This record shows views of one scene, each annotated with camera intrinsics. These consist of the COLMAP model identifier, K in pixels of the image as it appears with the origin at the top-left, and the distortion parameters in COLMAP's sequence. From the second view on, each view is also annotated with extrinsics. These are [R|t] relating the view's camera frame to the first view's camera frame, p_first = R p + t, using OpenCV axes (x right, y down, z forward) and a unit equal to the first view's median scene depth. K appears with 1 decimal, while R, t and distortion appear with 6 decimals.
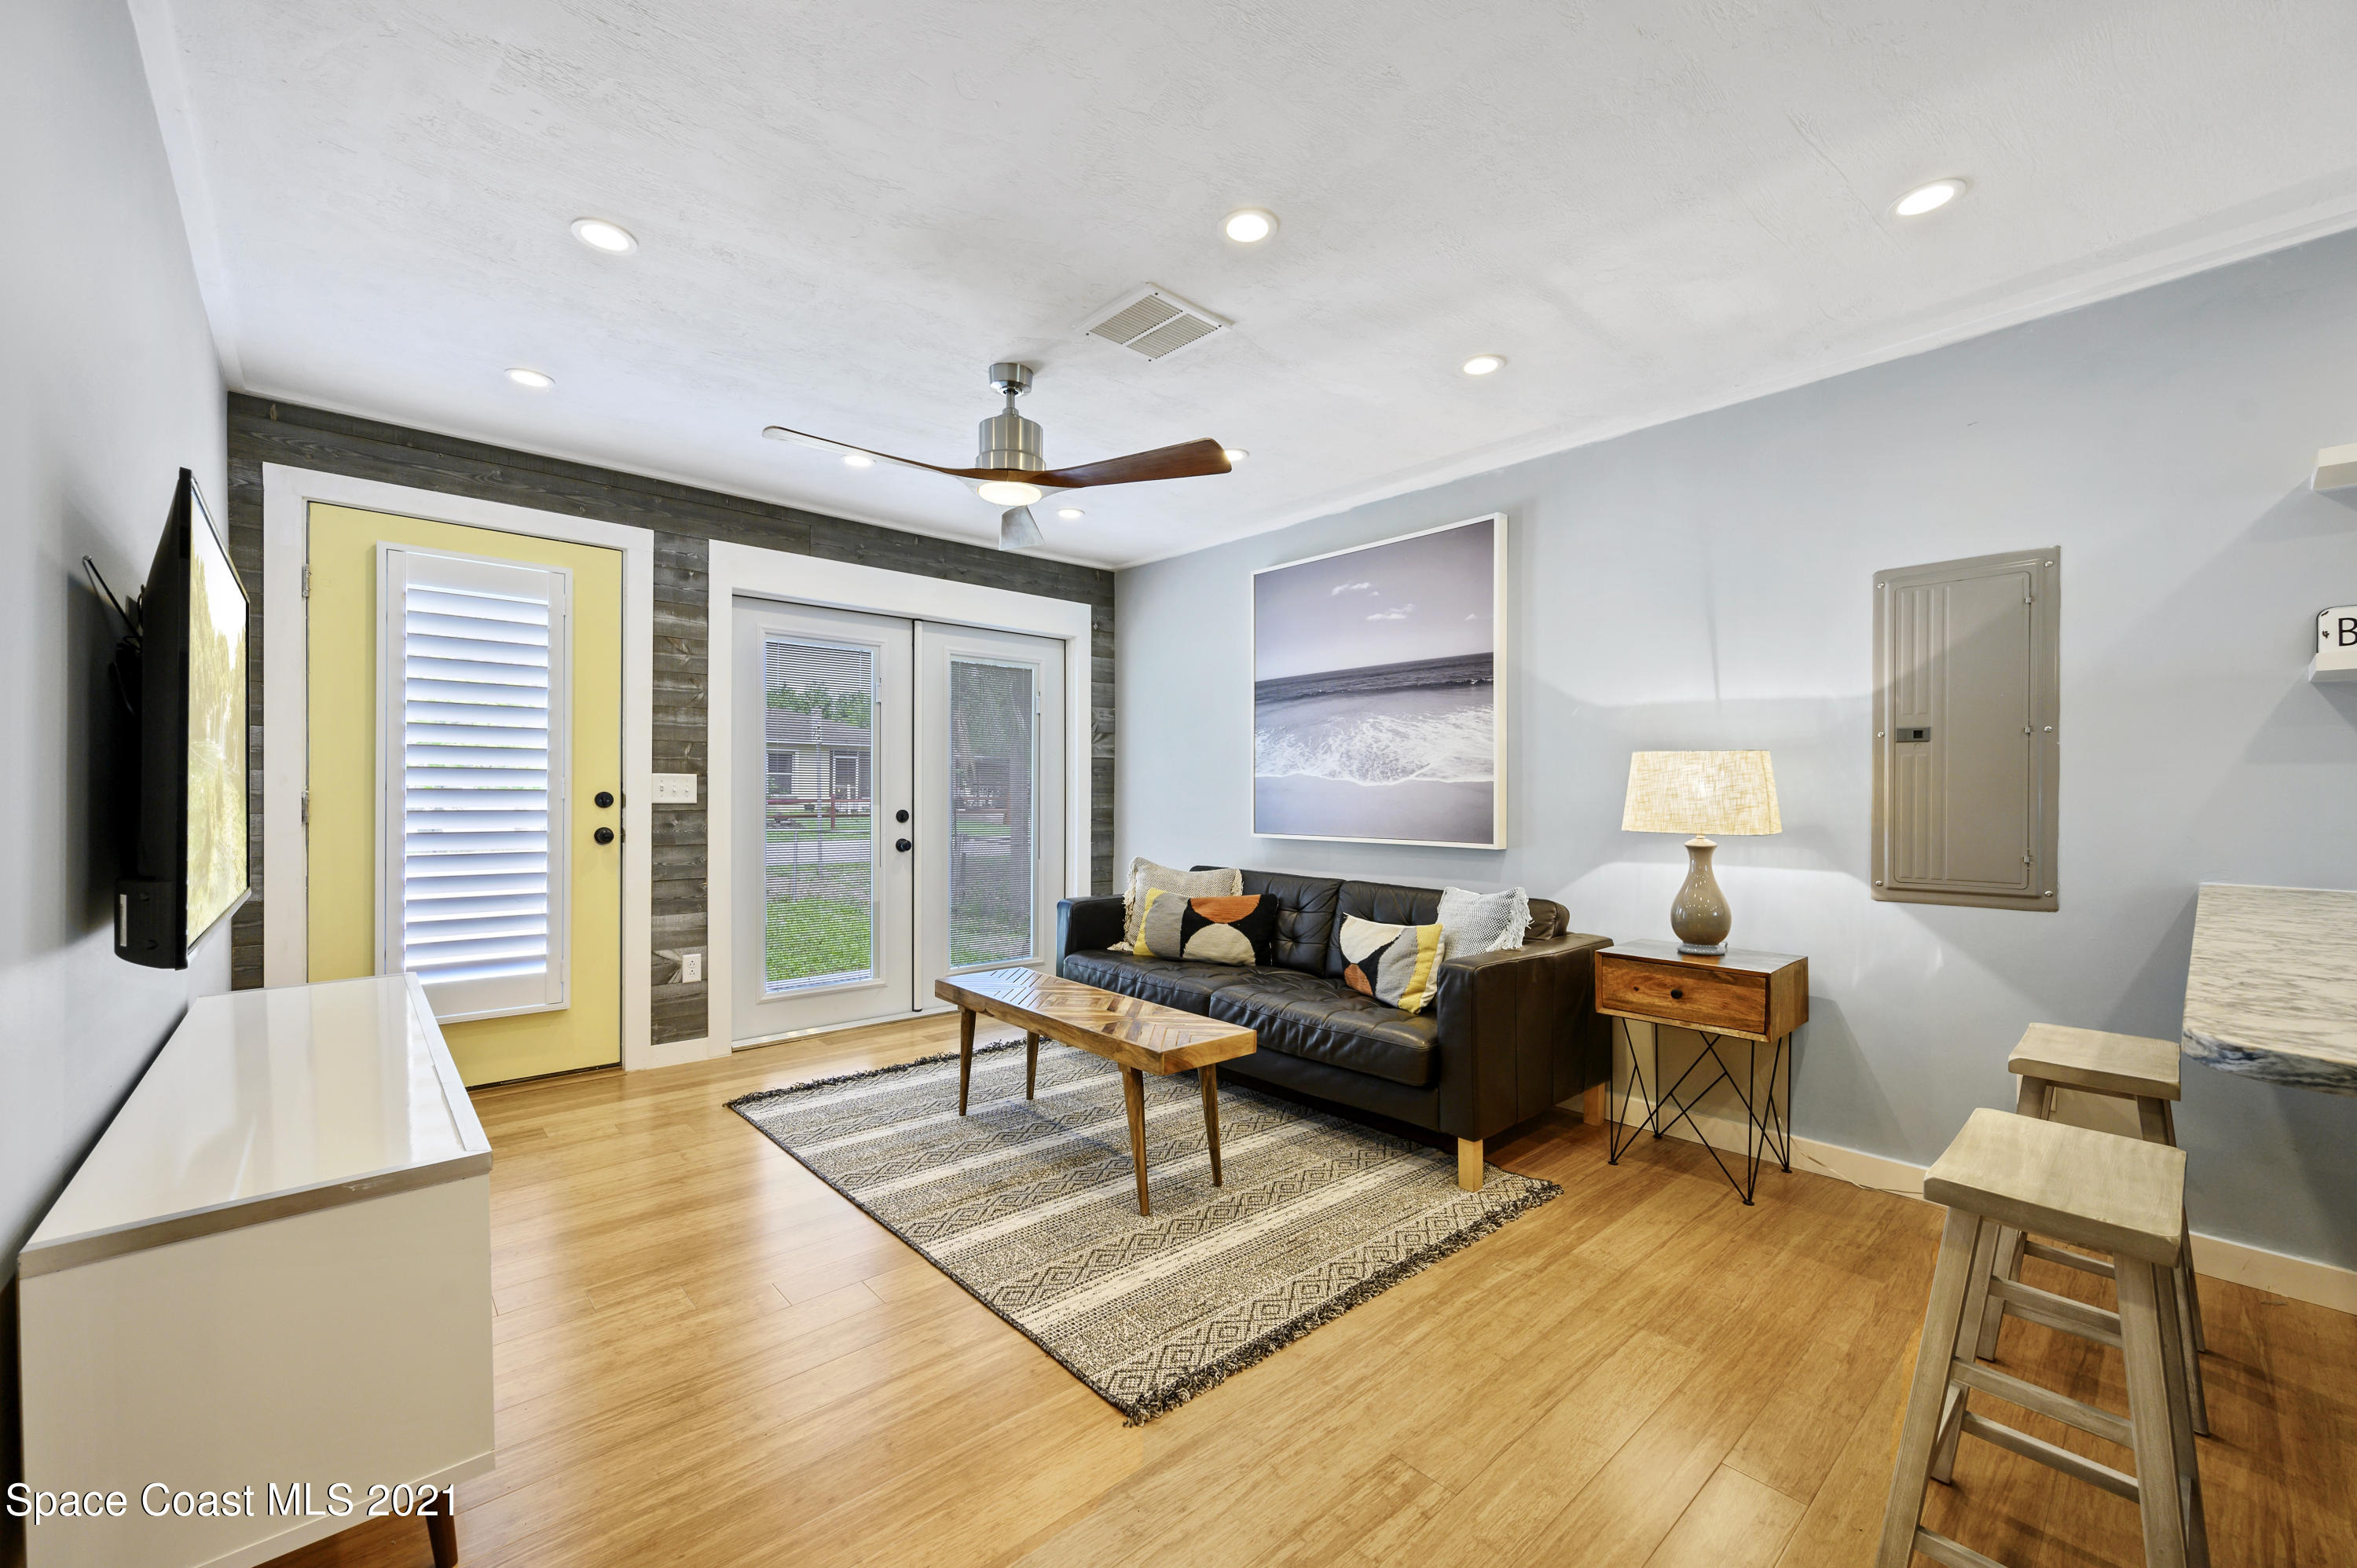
lens RADIAL K [[935.3, 0, 1171.0], [0, 935.3, 800.9], [0, 0, 1]] dist [-0.000328, -0.000070]
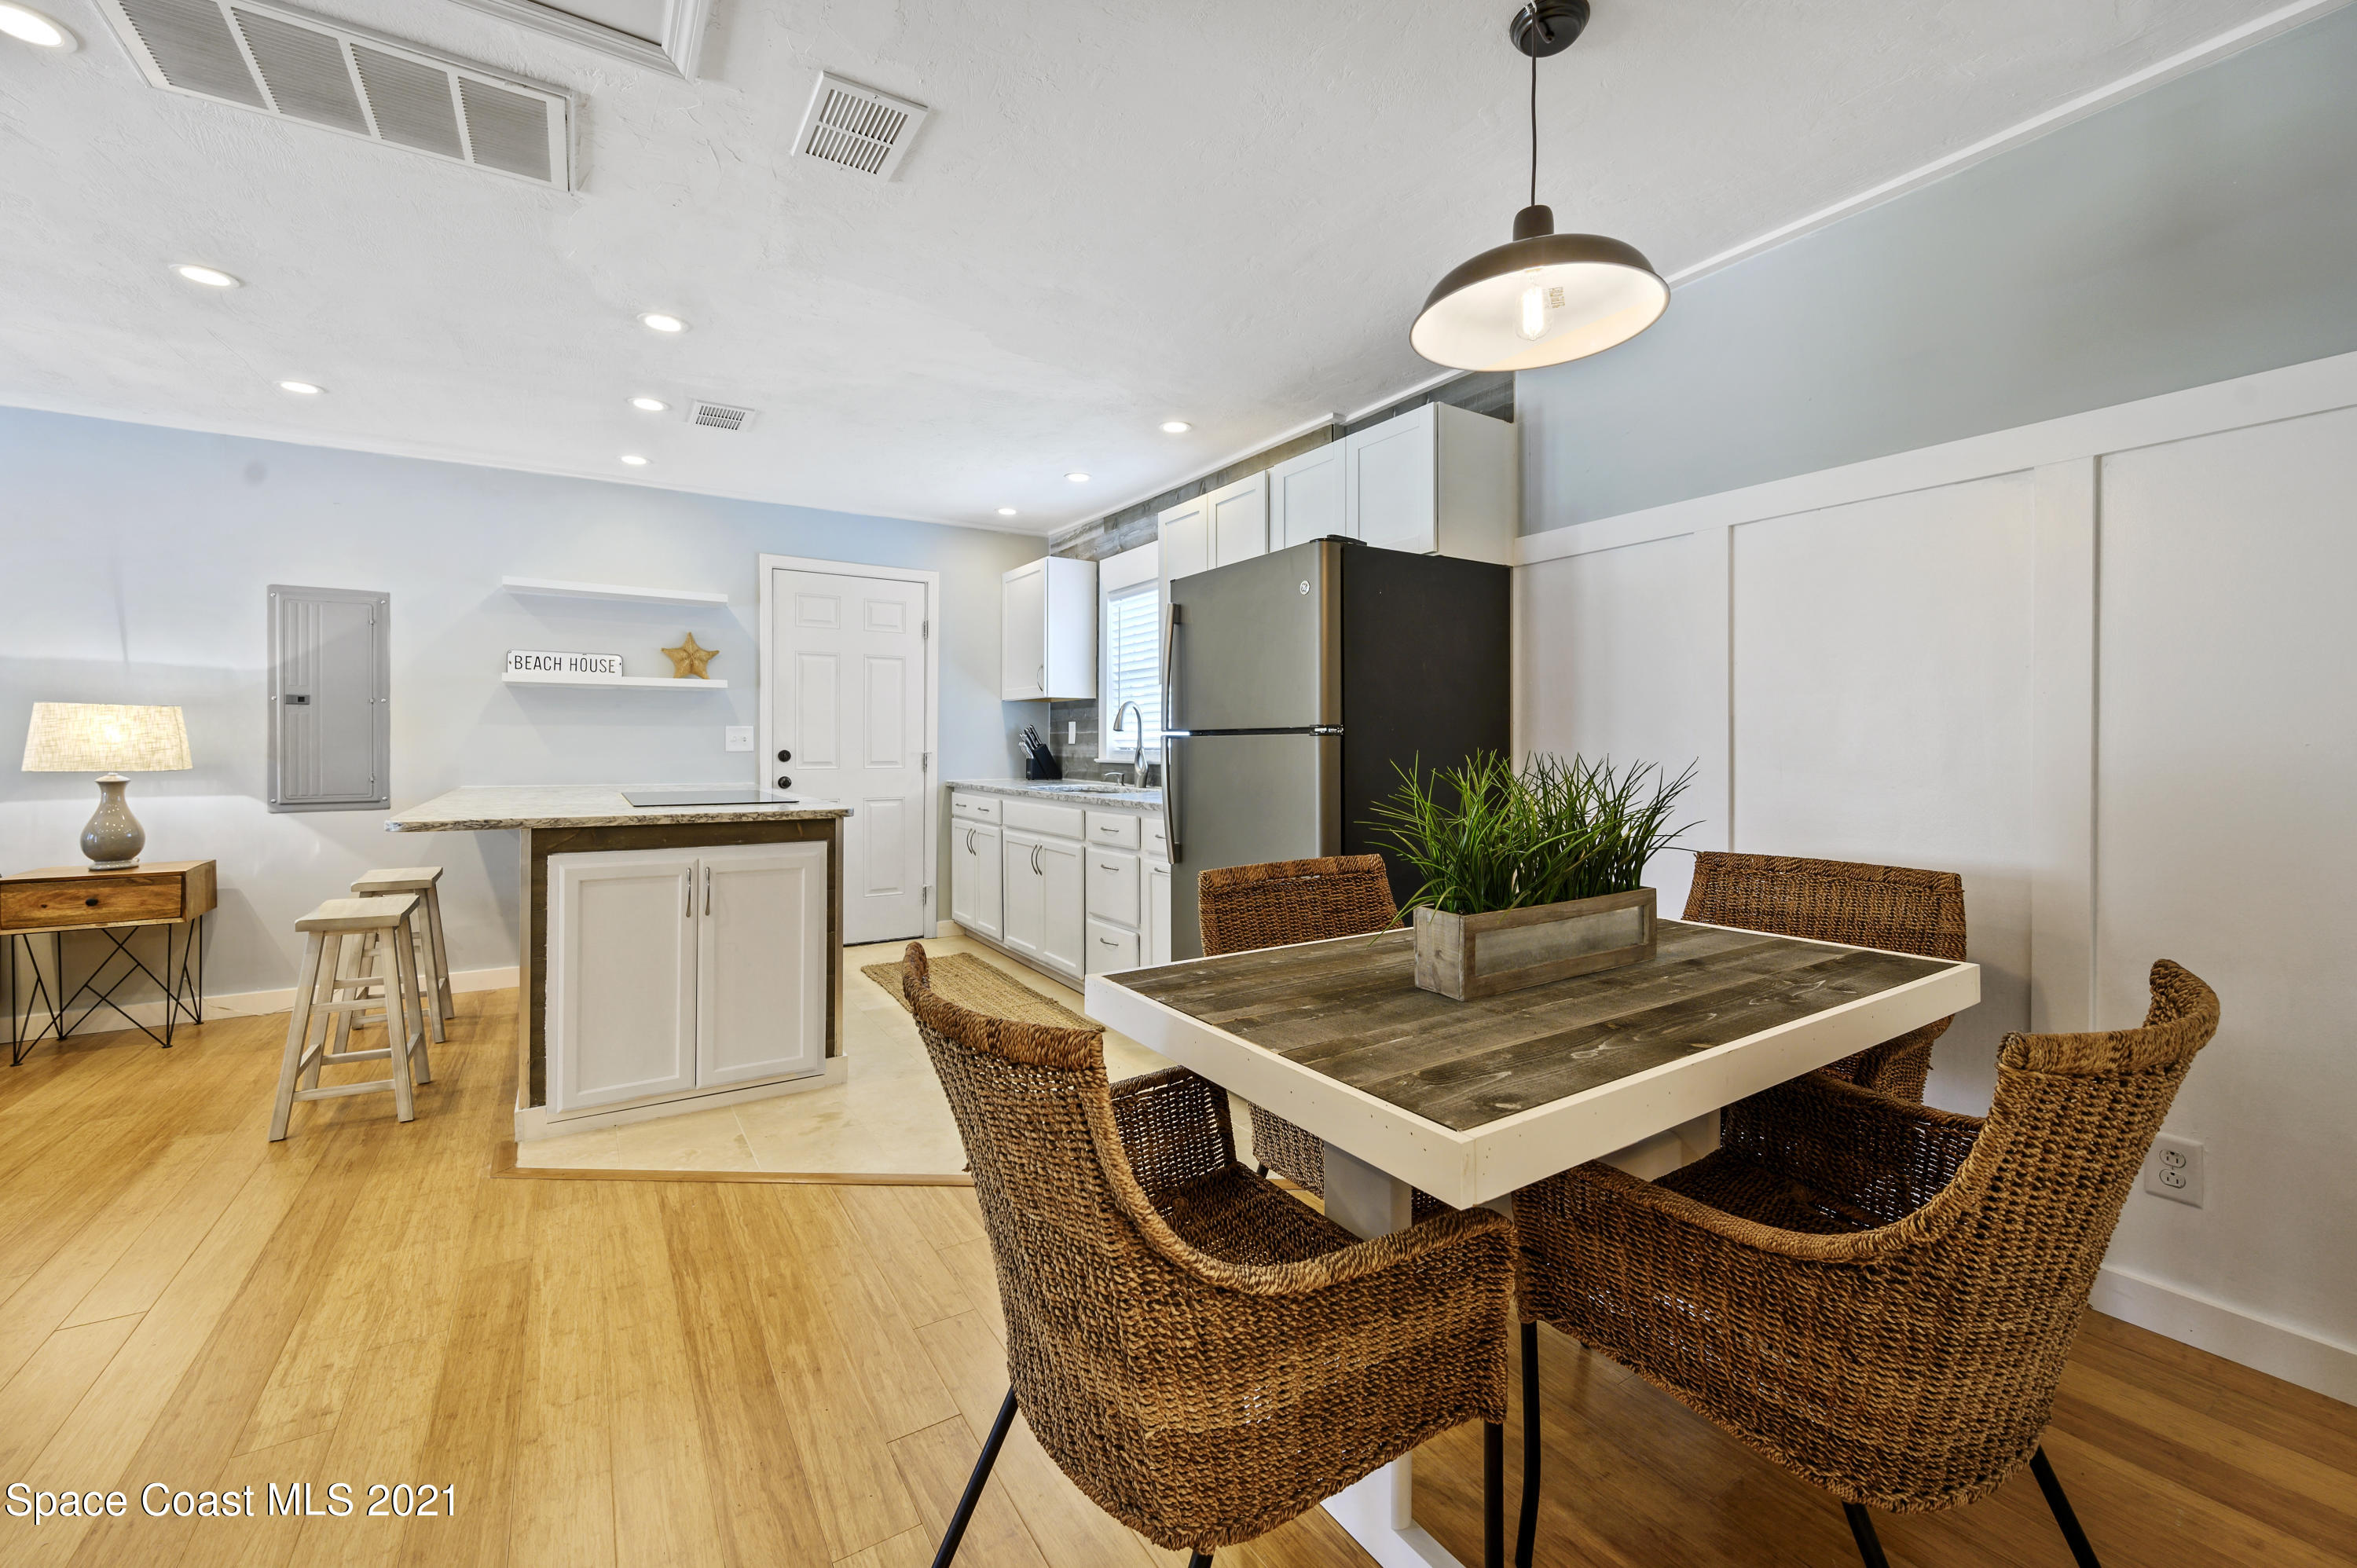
lens RADIAL K [[937.7, 0, 1169.4], [0, 937.7, 745.7], [0, 0, 1]] dist [0.000307, 0.000344]
pose [[0.162089, -0.007860, 0.986745, -0.318407], [0.002513, 0.999968, 0.007553, -0.003366], [-0.986773, 0.001255, 0.162104, -0.426874]]
